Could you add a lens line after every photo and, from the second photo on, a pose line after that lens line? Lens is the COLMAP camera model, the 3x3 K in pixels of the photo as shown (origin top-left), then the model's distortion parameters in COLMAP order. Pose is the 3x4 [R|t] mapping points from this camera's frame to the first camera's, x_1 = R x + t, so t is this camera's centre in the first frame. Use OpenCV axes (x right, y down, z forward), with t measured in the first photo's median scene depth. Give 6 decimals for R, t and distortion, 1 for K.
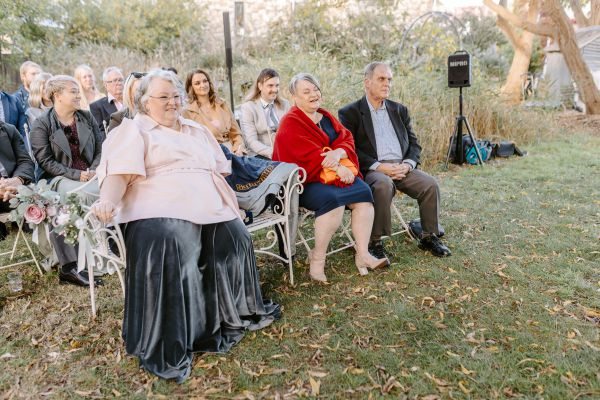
lens RADIAL K [[574.9, 0, 300.0], [0, 574.9, 200.0], [0, 0, 1]] dist [0.006569, -0.003605]
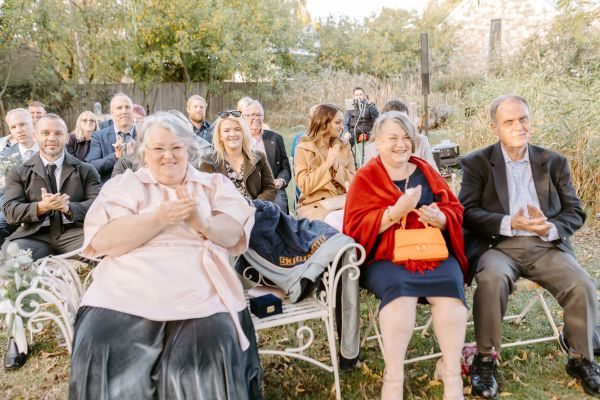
lens RADIAL K [[574.9, 0, 300.0], [0, 574.9, 200.0], [0, 0, 1]] dist [0.006569, -0.003605]
pose [[0.901389, 0.062200, -0.428520, 0.218026], [-0.077324, 0.996844, -0.017958, -0.082766], [0.426050, 0.049322, 0.903354, 0.278724]]
